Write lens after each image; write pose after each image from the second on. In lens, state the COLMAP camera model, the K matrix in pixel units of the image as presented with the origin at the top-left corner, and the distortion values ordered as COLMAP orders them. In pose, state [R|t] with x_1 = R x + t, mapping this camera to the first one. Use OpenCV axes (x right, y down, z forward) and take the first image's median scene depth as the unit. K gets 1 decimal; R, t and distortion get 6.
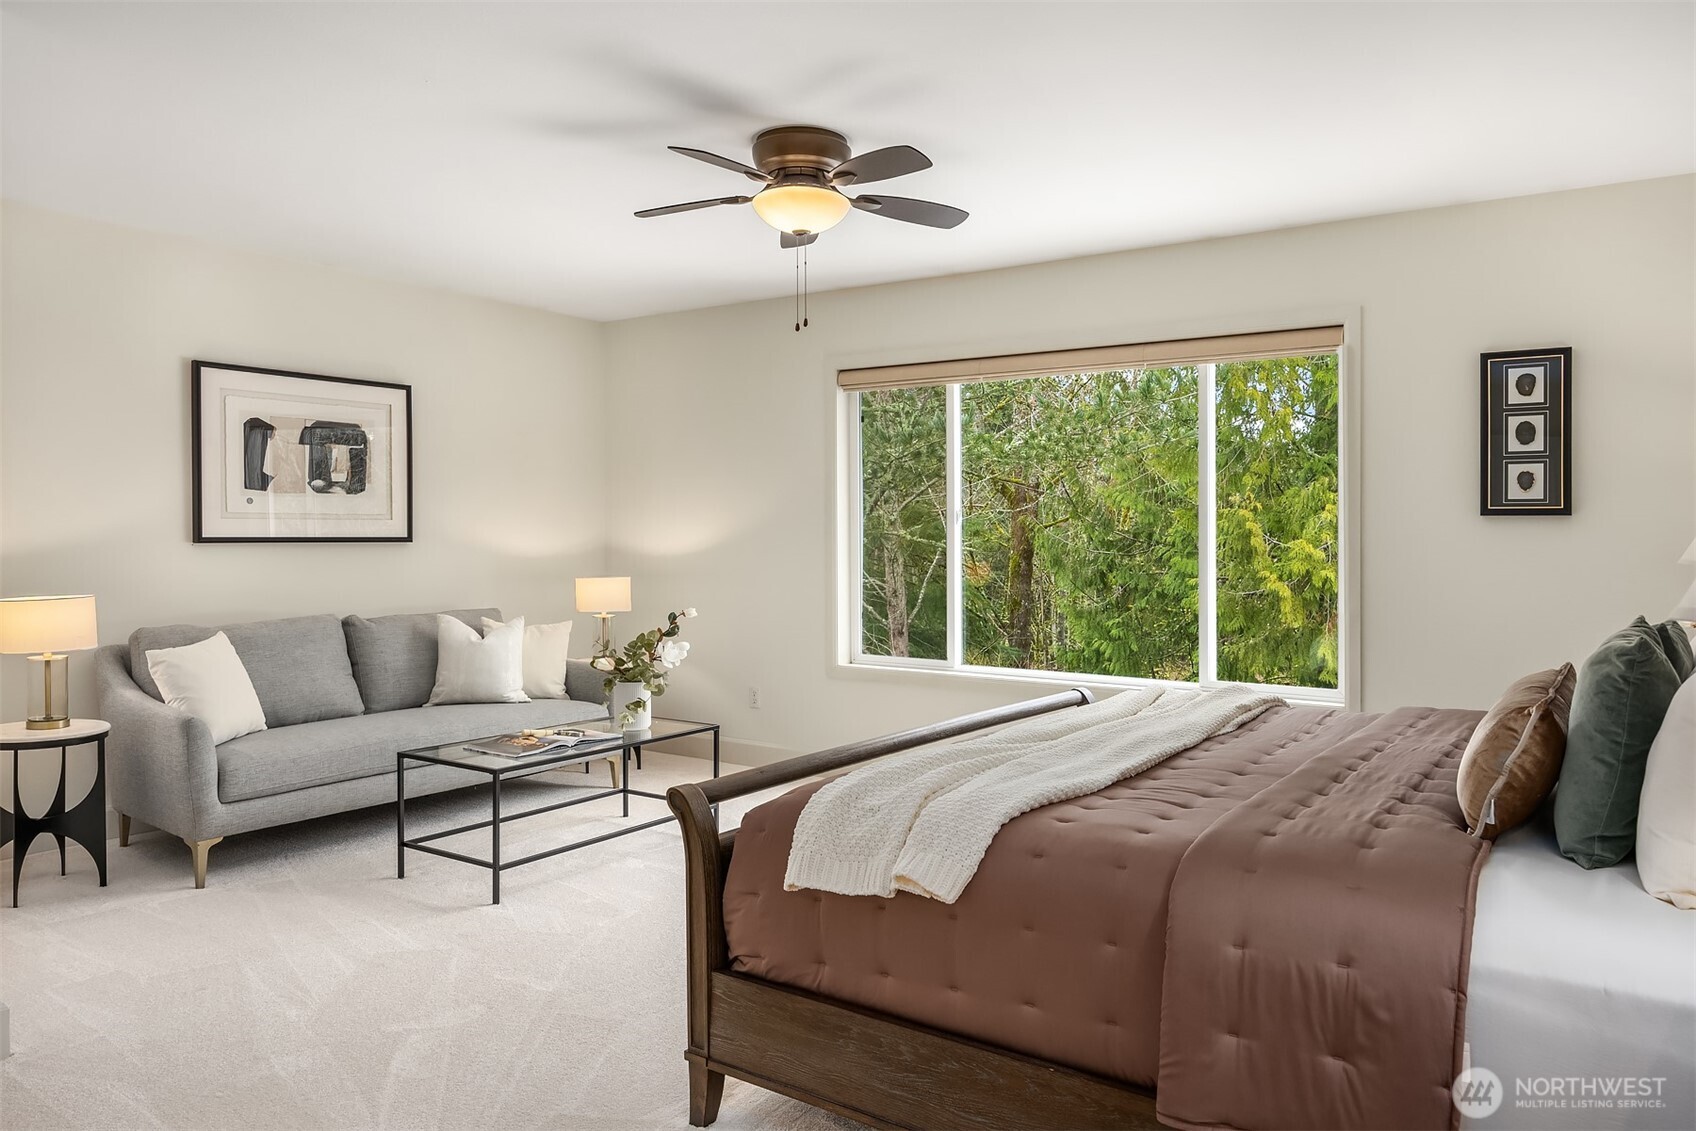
lens RADIAL K [[1227.5, 0, 837.0], [0, 1227.5, 532.0], [0, 0, 1]] dist [-0.002461, 0.001257]
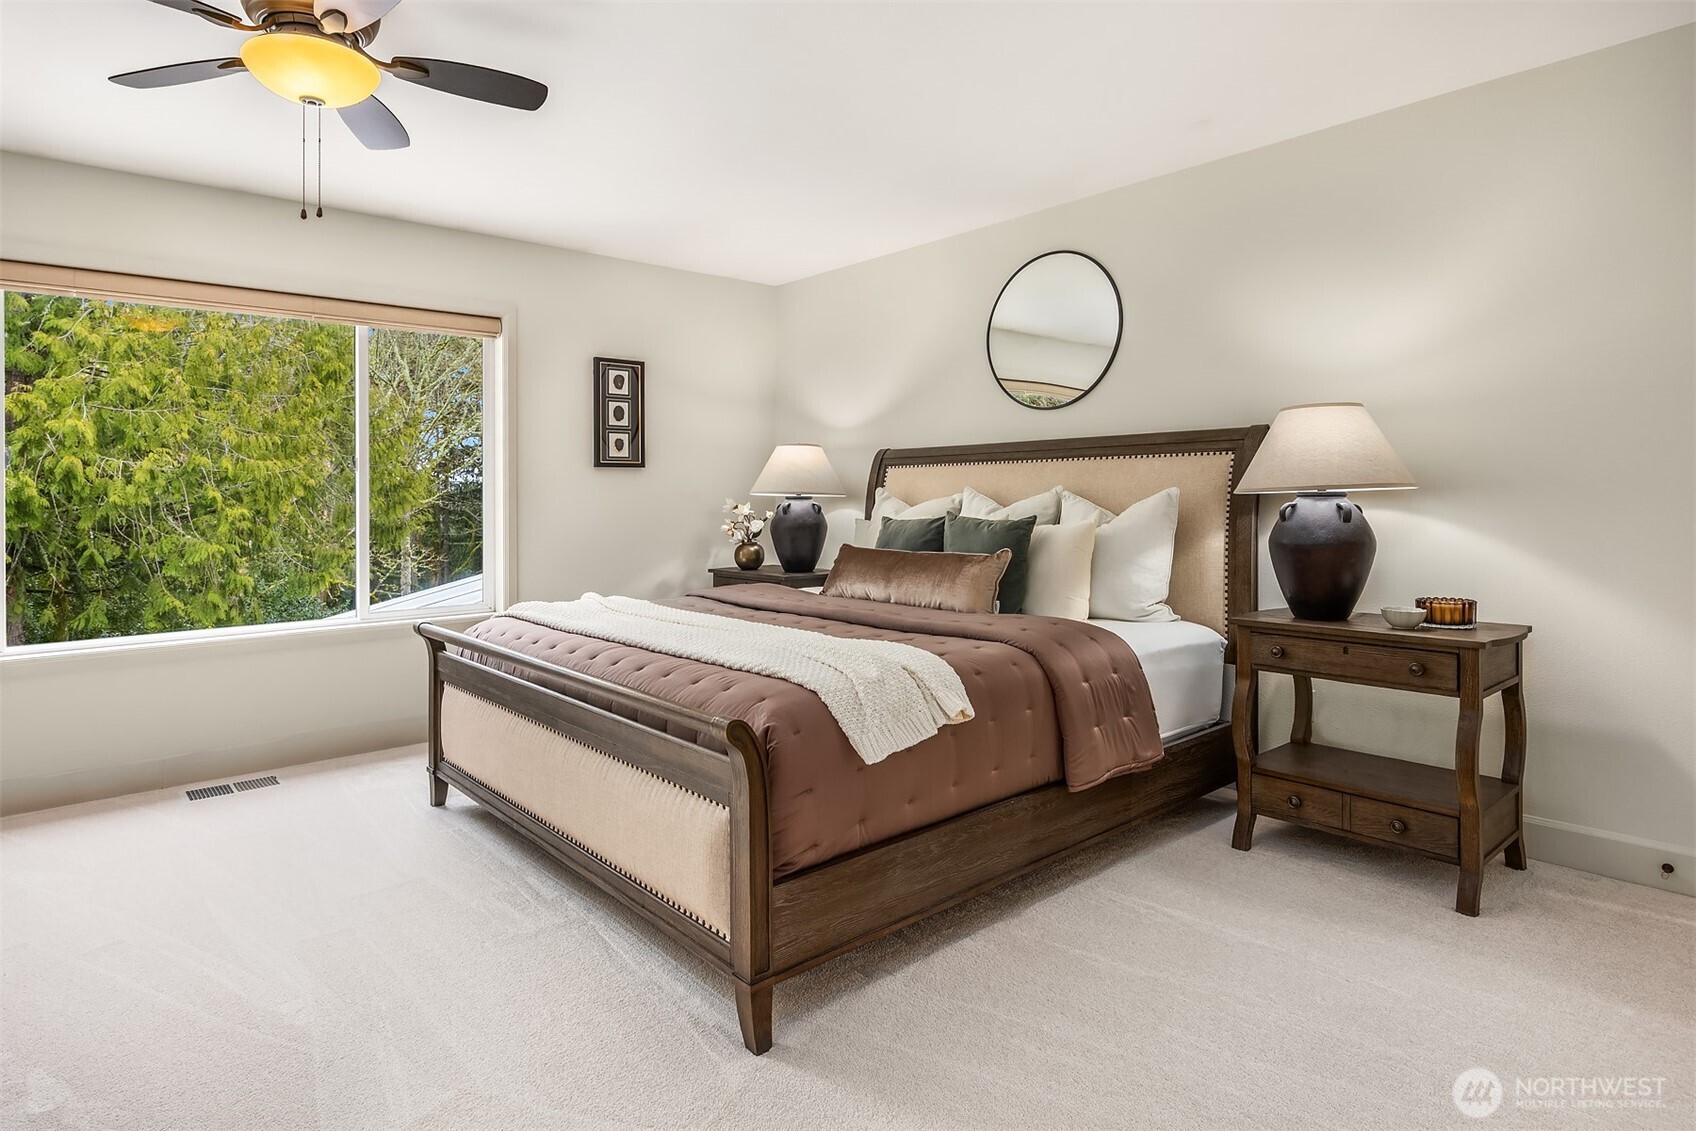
lens RADIAL K [[937.2, 0, 850.9], [0, 937.2, 500.6], [0, 0, 1]] dist [-0.004674, 0.000392]
pose [[0.205814, -0.012710, 0.978508, -0.524094], [0.012031, 0.999873, 0.010457, 0.018993], [-0.978517, 0.009620, 0.205941, 0.481583]]
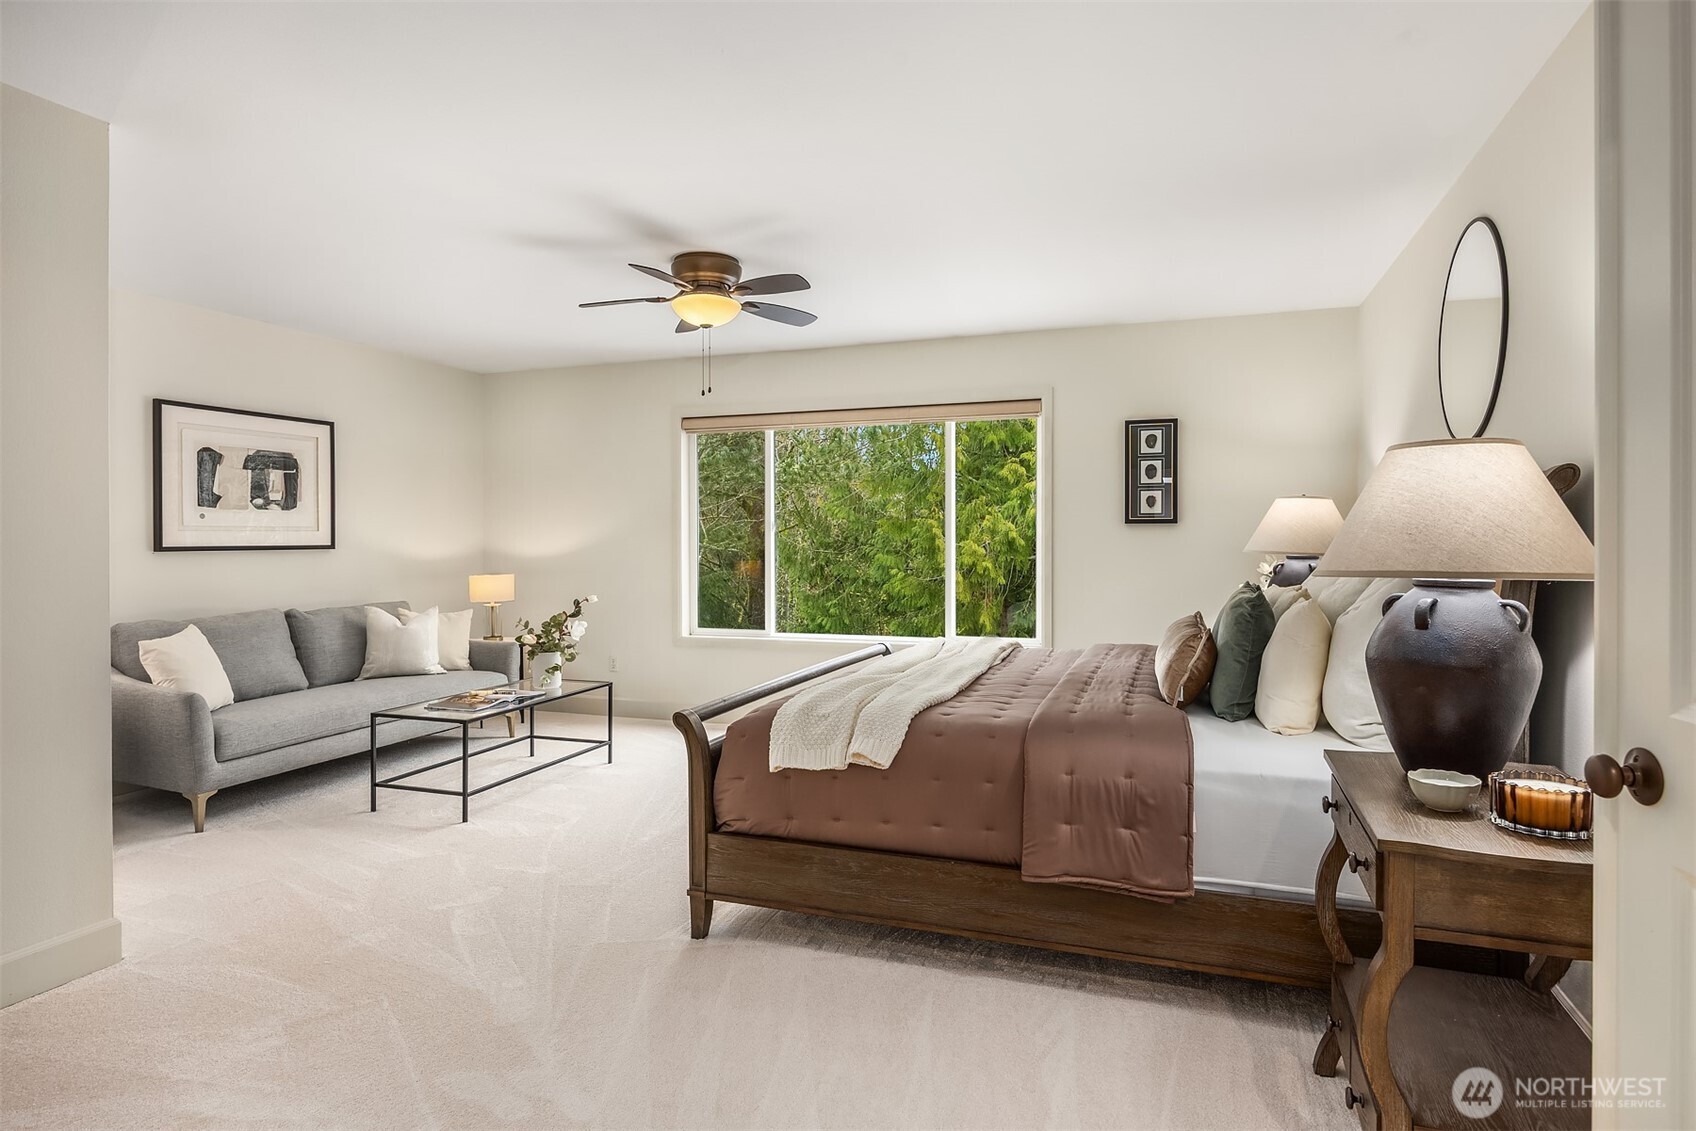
lens RADIAL K [[971.3, 0, 845.0], [0, 971.3, 546.9], [0, 0, 1]] dist [0.000168, 0.001341]
pose [[0.964720, -0.011201, 0.263038, -0.153438], [0.008473, 0.999898, 0.011502, -0.001105], [-0.263140, -0.008868, 0.964717, -0.110125]]
